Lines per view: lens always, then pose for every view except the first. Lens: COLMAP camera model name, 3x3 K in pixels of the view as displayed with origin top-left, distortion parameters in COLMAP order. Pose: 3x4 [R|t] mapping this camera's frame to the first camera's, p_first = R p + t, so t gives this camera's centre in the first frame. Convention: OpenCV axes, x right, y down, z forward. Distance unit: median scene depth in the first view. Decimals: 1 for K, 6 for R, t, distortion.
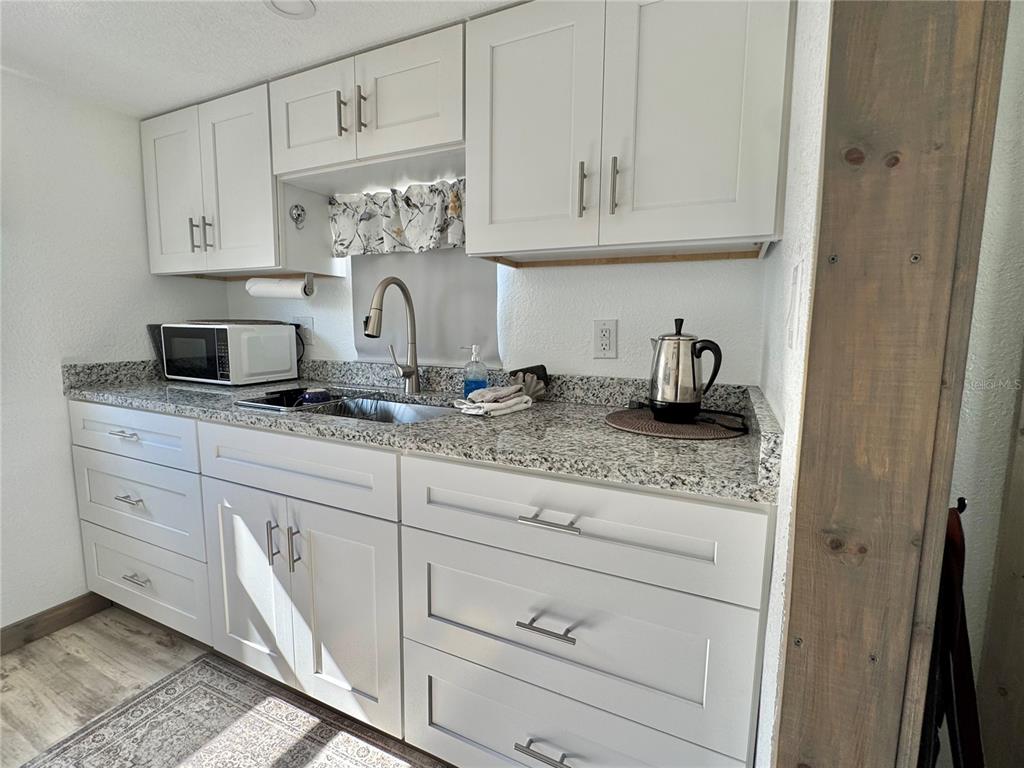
lens RADIAL K [[412.5, 0, 528.8], [0, 412.5, 377.3], [0, 0, 1]] dist [-0.003417, 0.000811]
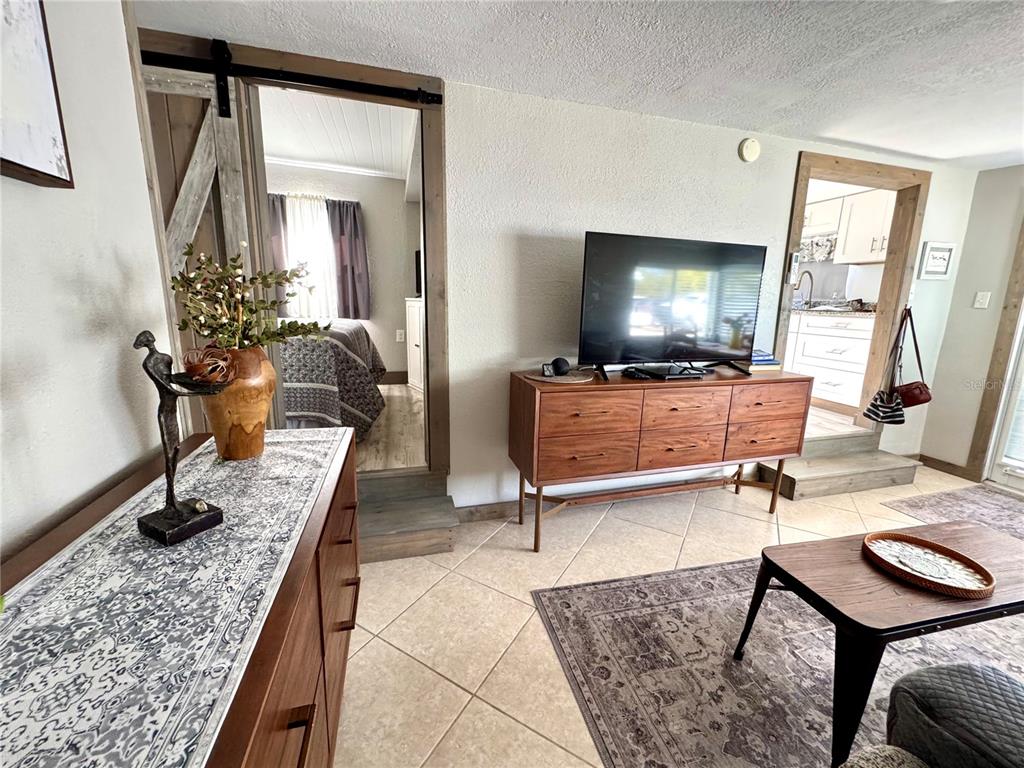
lens RADIAL K [[412.5, 0, 515.0], [0, 412.5, 380.4], [0, 0, 1]] dist [-0.003417, 0.000811]
pose [[0.621810, 0.146668, -0.769312, 0.948039], [-0.114262, 0.988786, 0.096156, 0.614642], [0.774788, 0.028112, 0.631596, -3.082523]]
